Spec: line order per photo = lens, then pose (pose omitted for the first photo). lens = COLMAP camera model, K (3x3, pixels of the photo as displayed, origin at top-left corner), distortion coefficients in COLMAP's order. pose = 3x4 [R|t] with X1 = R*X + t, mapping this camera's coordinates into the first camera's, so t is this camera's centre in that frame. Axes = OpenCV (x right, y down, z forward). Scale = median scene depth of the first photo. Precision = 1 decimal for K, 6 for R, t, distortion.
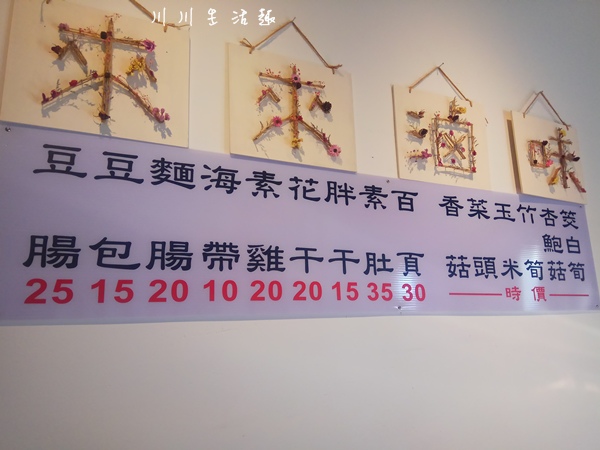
lens RADIAL K [[475.1, 0, 300.0], [0, 475.1, 225.0], [0, 0, 1]] dist [0.130827, -0.269402]
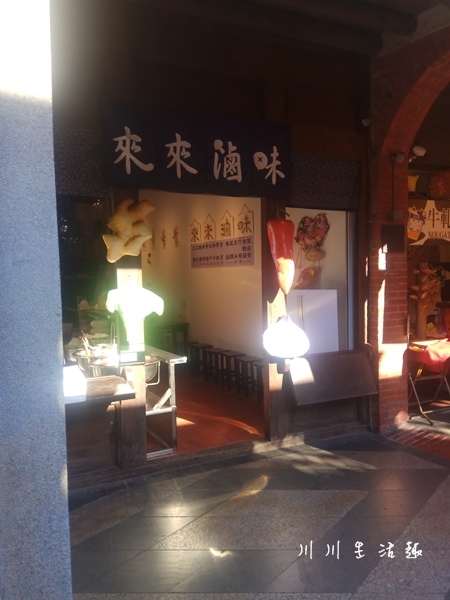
lens RADIAL K [[475.1, 0, 225.0], [0, 475.1, 300.0], [0, 0, 1]] dist [0.130827, -0.269402]
pose [[0.050790, 0.090475, -0.994603, 5.039452], [0.240642, 0.965437, 0.100110, 0.019467], [0.969284, -0.244427, 0.027263, 0.737274]]
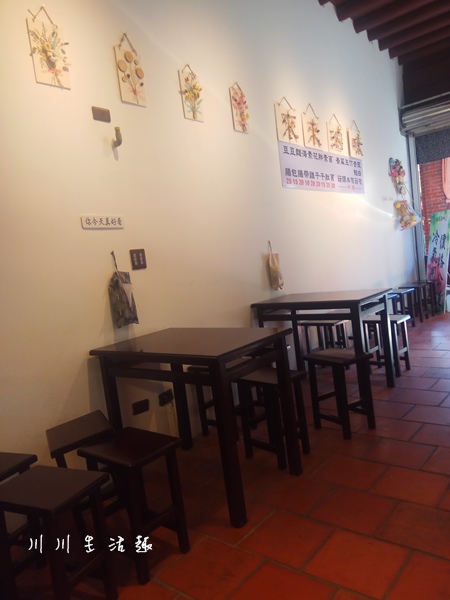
lens RADIAL K [[475.1, 0, 225.0], [0, 475.1, 300.0], [0, 0, 1]] dist [0.130827, -0.269402]
pose [[0.902166, -0.106123, 0.418132, -1.991235], [-0.009278, 0.964272, 0.264753, 0.018175], [-0.431289, -0.242730, 0.868948, -1.912866]]
